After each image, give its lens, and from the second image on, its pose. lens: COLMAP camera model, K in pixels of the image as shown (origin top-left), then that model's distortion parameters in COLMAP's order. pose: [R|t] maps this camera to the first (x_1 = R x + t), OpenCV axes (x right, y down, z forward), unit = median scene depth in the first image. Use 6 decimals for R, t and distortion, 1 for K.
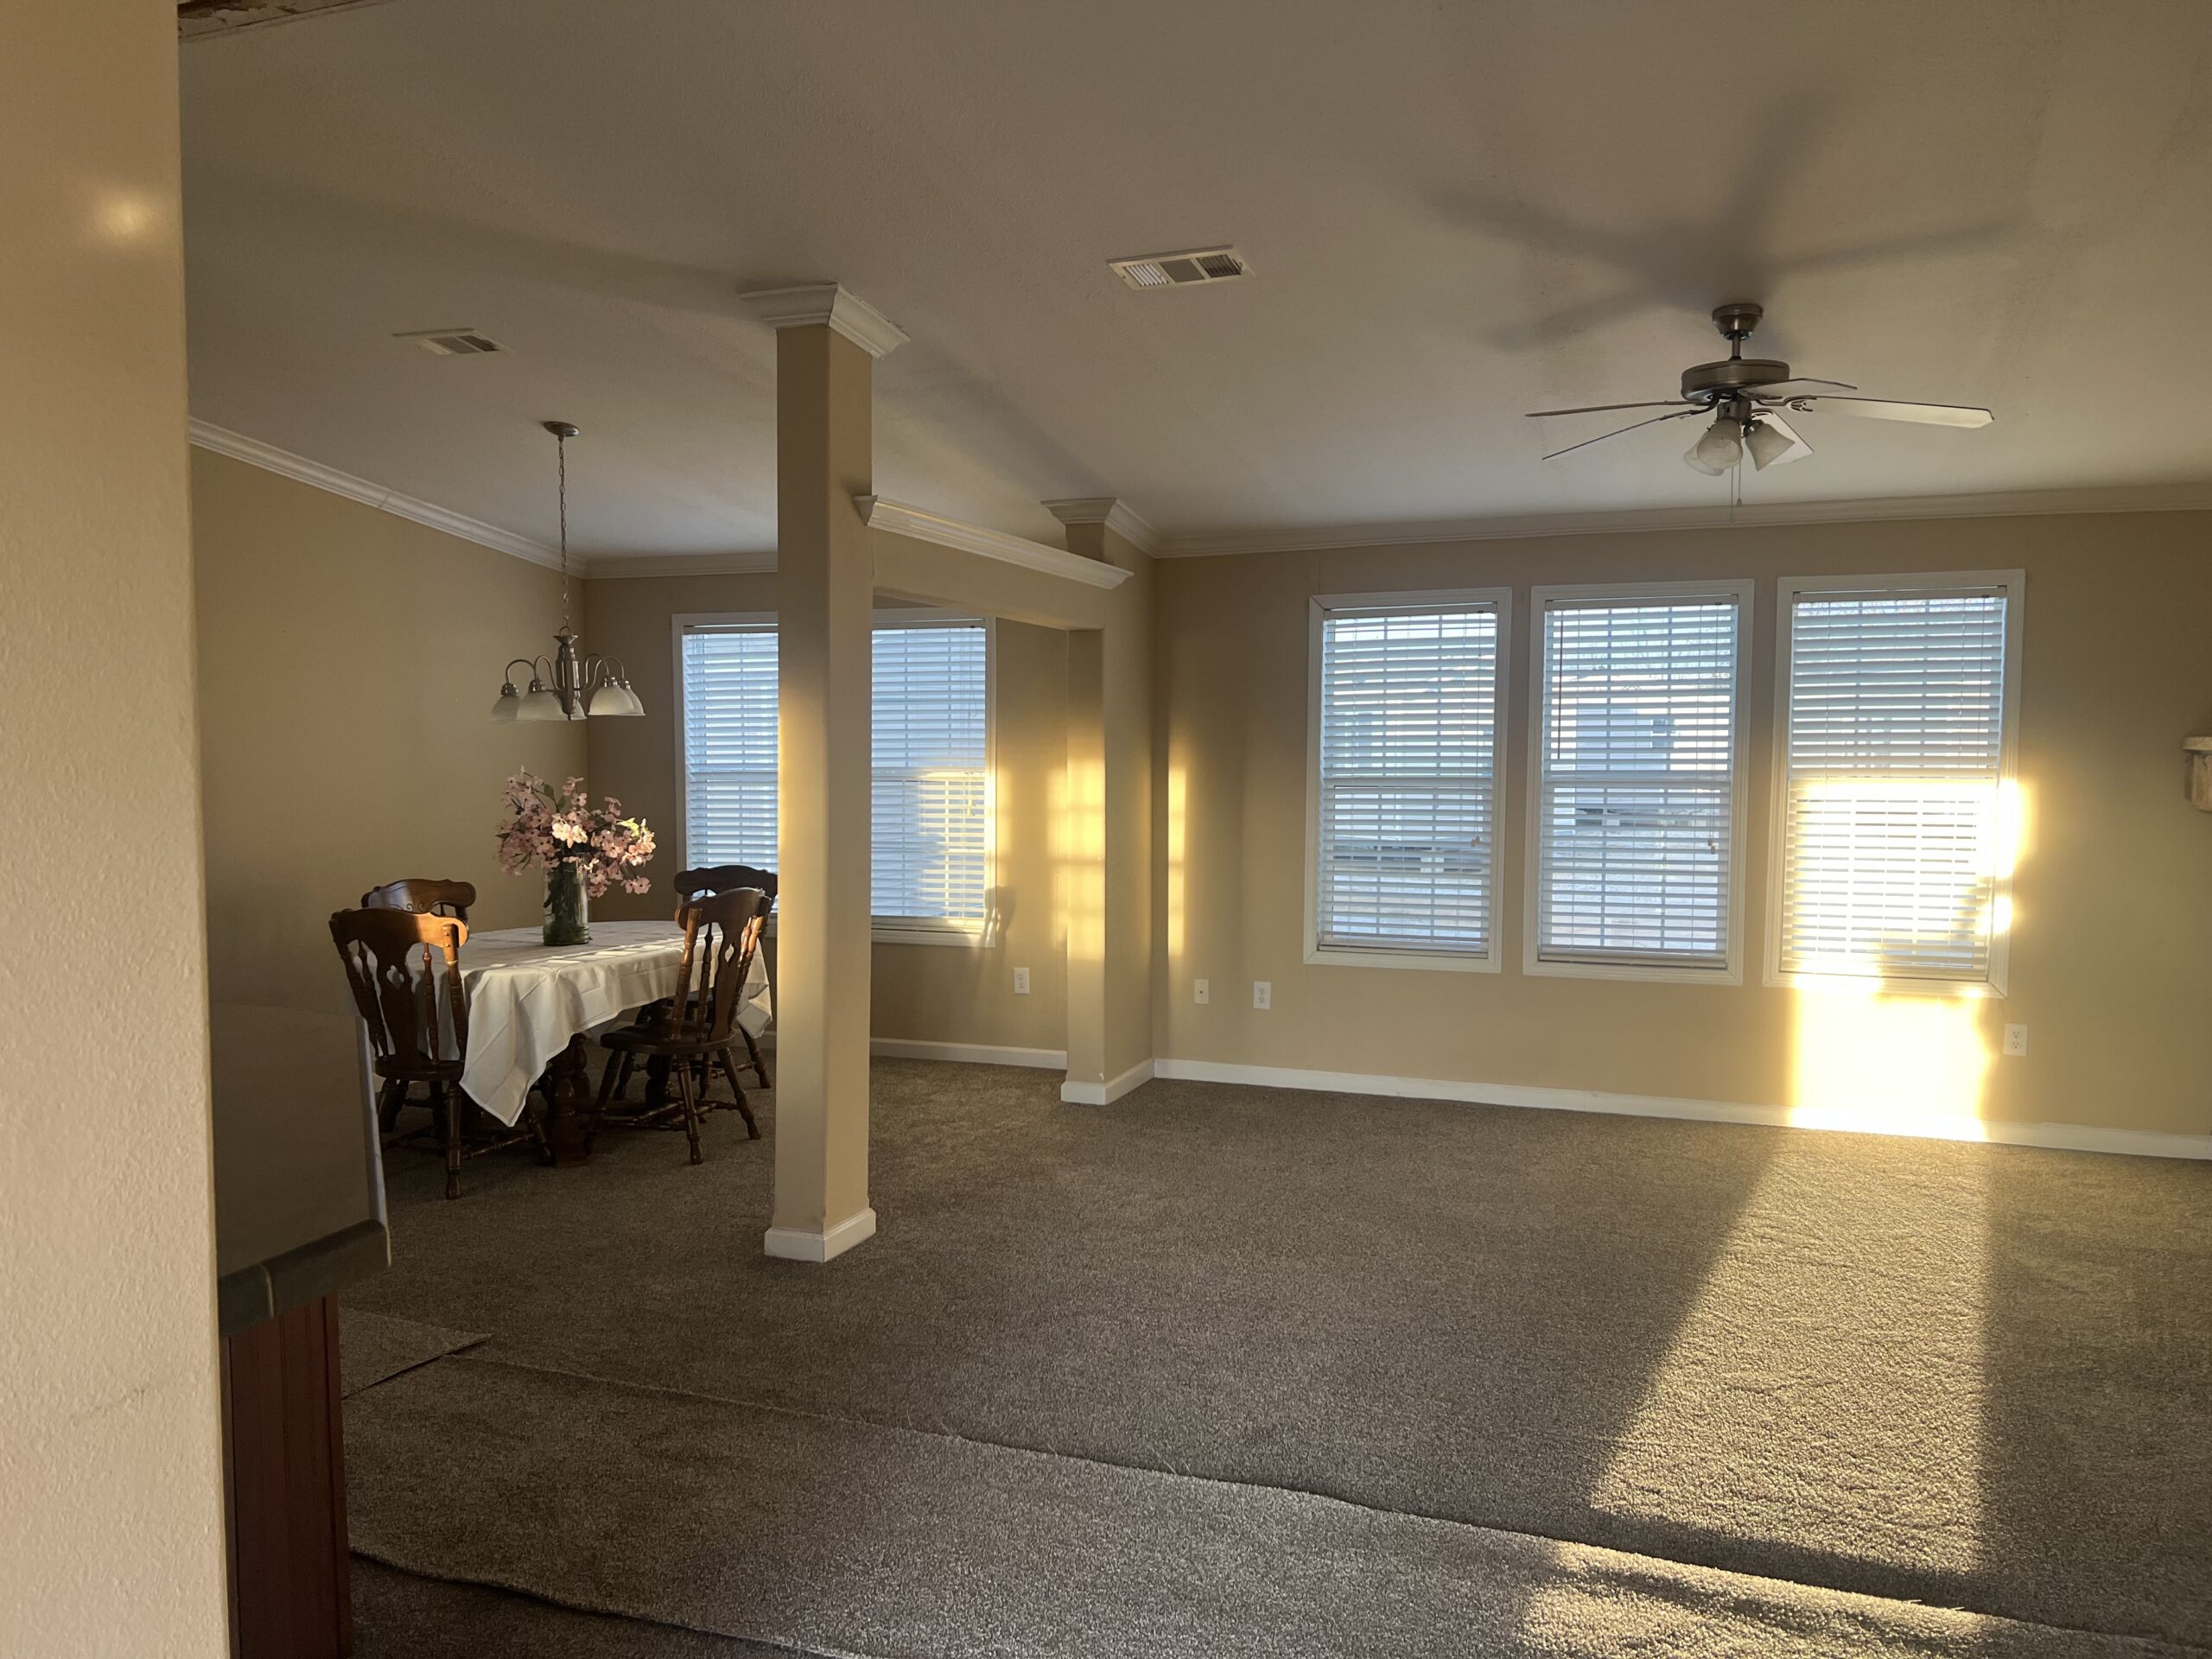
lens RADIAL K [[1642.6, 0, 1101.4], [0, 1642.6, 839.6], [0, 0, 1]] dist [0.060880, -0.073839]
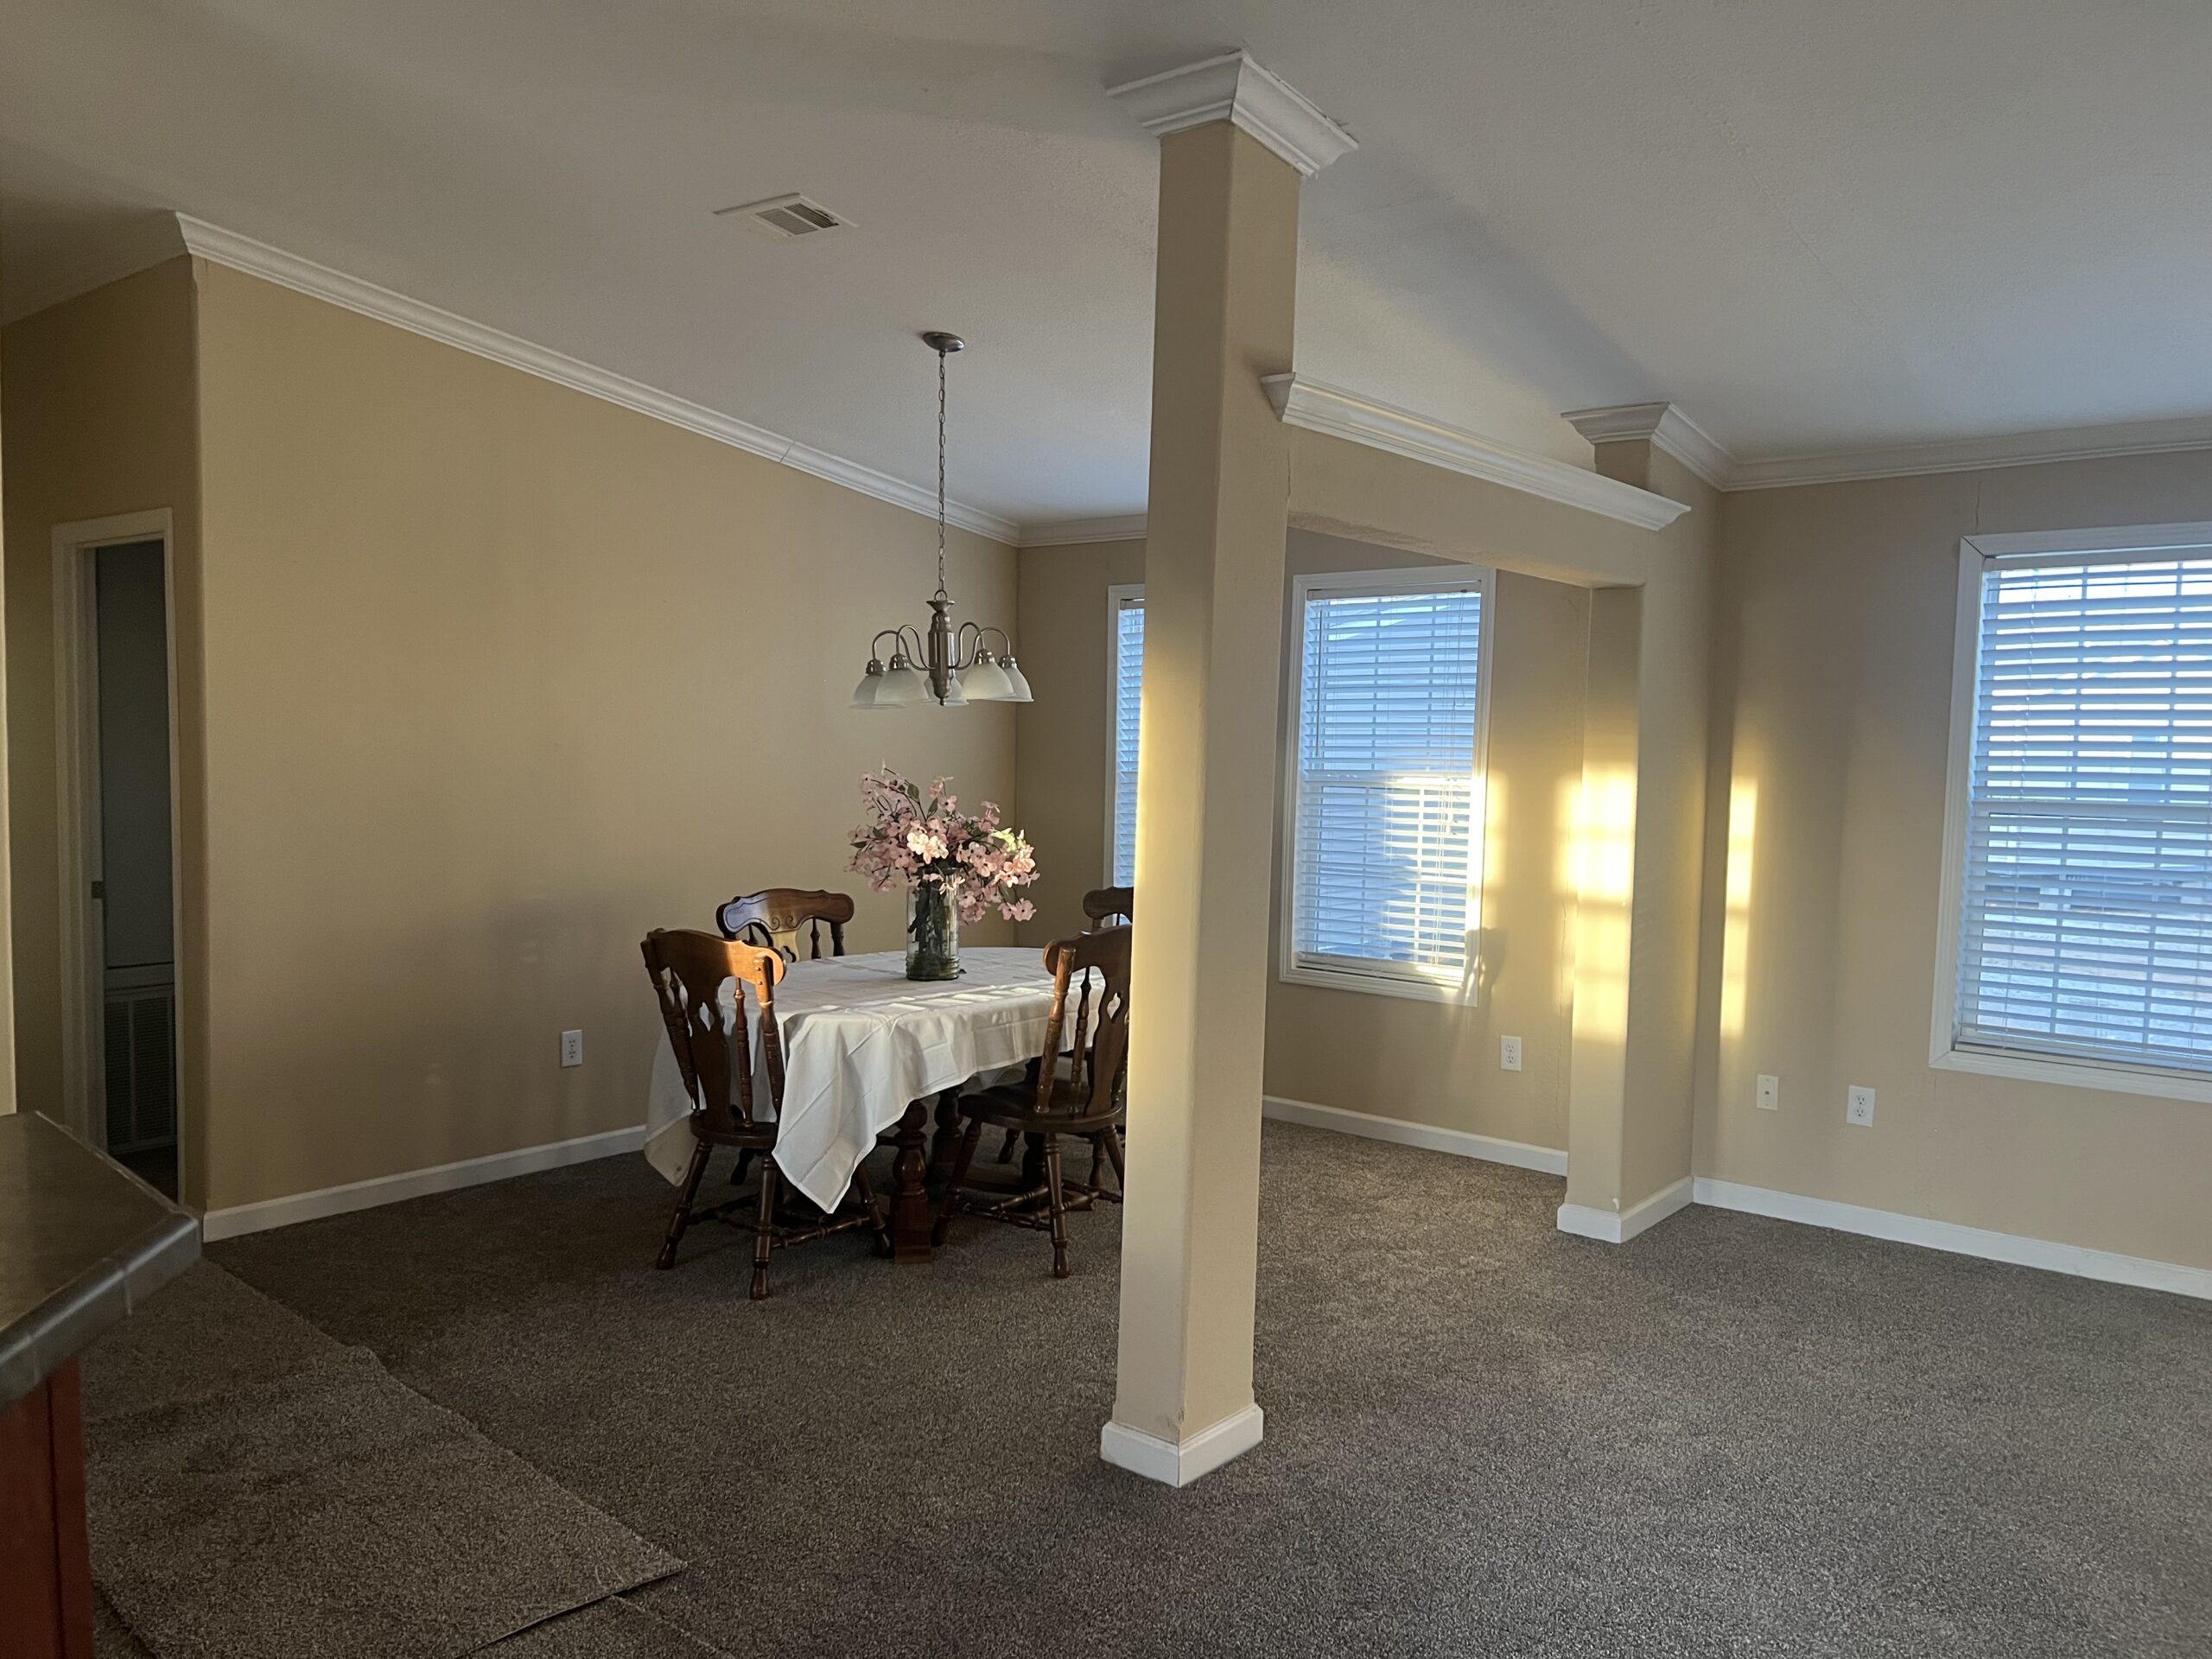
lens RADIAL K [[1642.6, 0, 1101.4], [0, 1642.6, 839.6], [0, 0, 1]] dist [0.060880, -0.073839]
pose [[0.950545, 0.037680, -0.308294, 0.003880], [-0.036908, 0.999284, 0.008337, -0.015656], [0.308387, 0.003454, 0.951255, 0.260702]]
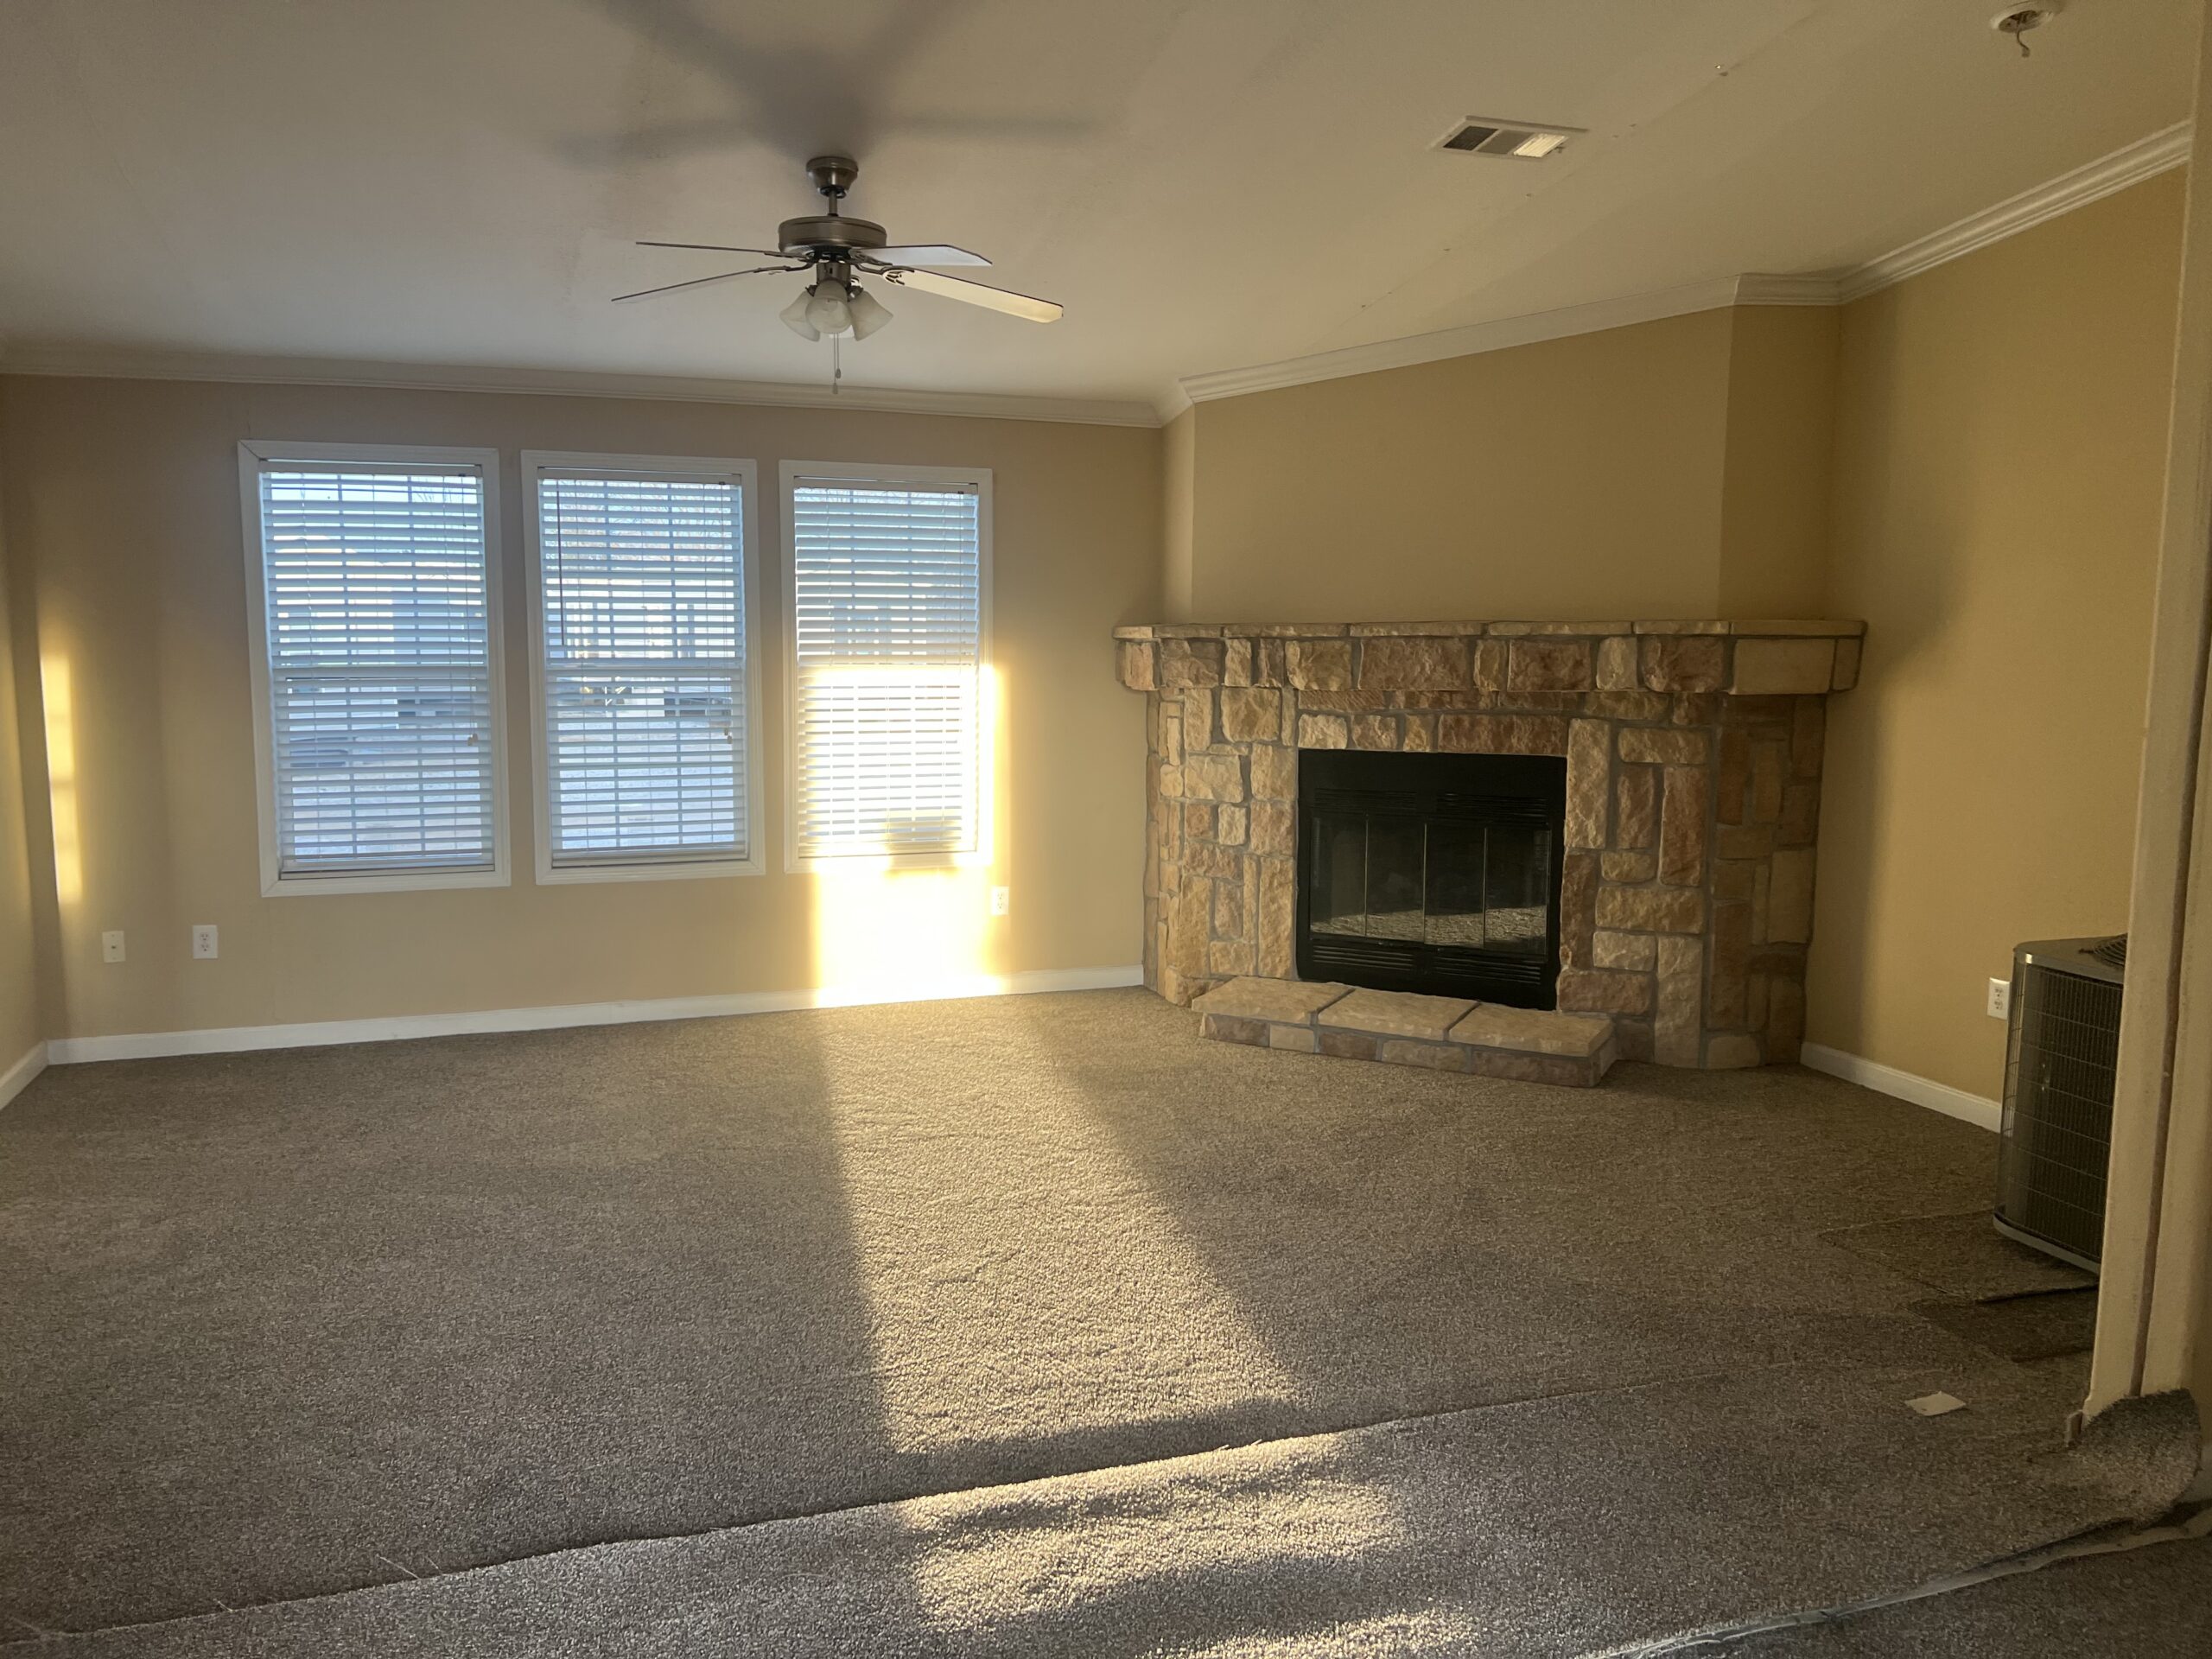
lens RADIAL K [[1640.8, 0, 1074.1], [0, 1640.8, 831.0], [0, 0, 1]] dist [0.076604, -0.140880]
pose [[0.767813, -0.072973, 0.636505, -0.102029], [0.034996, 0.996786, 0.072063, -0.002803], [-0.639717, -0.033055, 0.767899, 0.130337]]
